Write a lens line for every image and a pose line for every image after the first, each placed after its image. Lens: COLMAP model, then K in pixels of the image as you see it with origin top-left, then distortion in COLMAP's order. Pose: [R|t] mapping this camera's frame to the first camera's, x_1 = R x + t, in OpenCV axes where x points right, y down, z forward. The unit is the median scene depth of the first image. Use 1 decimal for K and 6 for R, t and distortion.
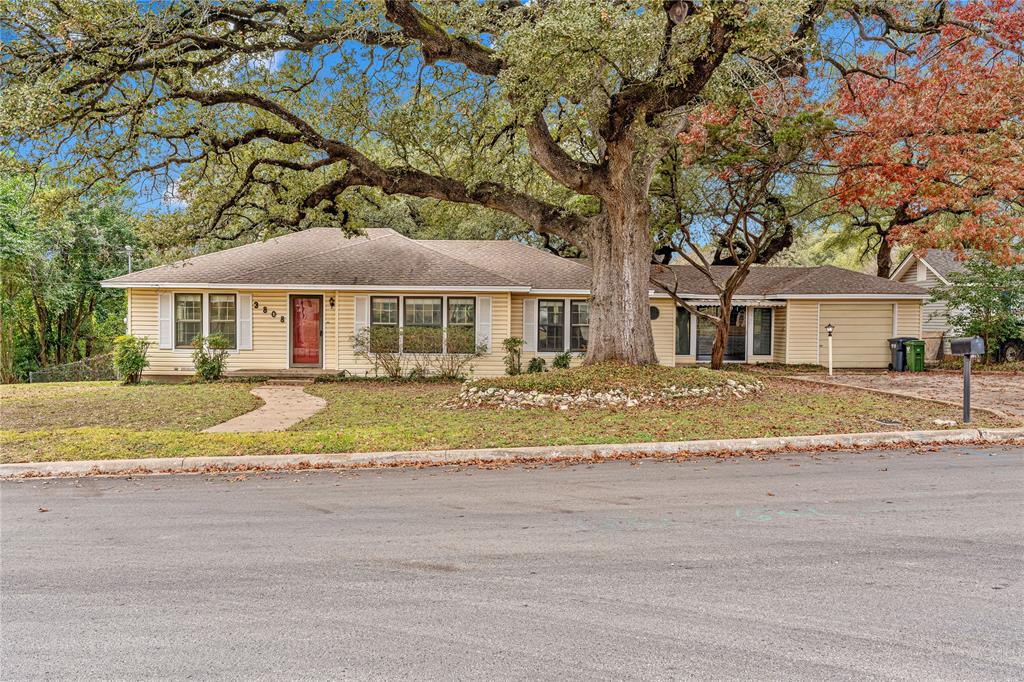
lens RADIAL K [[749.2, 0, 508.4], [0, 749.2, 337.0], [0, 0, 1]] dist [-0.031289, -0.006019]
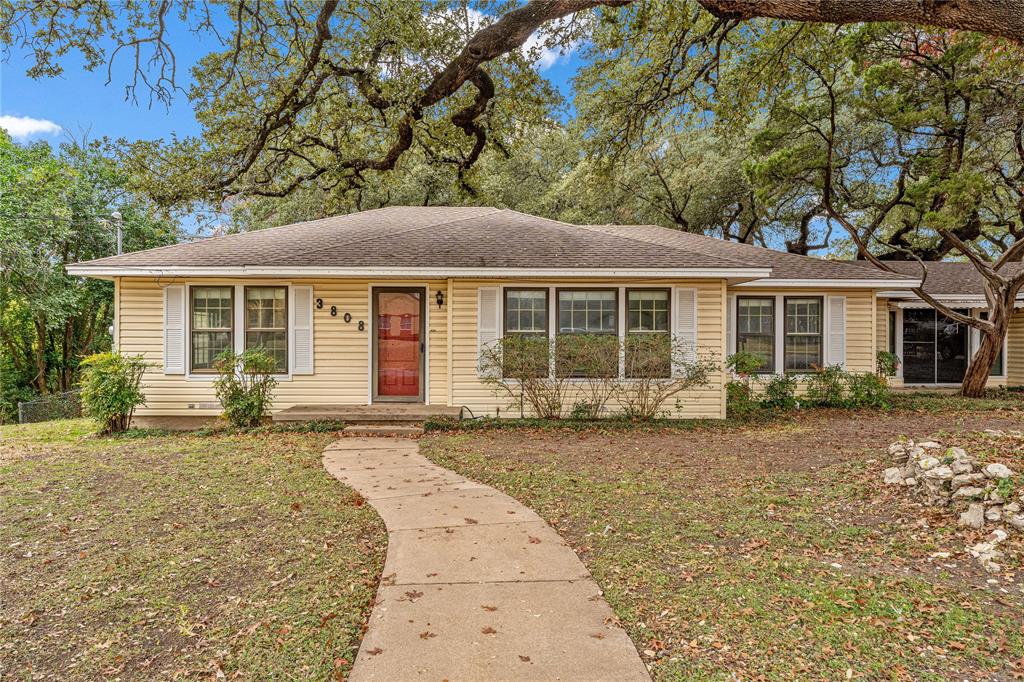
lens RADIAL K [[612.4, 0, 494.7], [0, 612.4, 340.7], [0, 0, 1]] dist [-0.008591, -0.001794]
pose [[0.999977, -0.006495, -0.001926, -0.190090], [0.006443, 0.999638, -0.026139, 0.002988], [0.002095, 0.026126, 0.999656, 0.486513]]
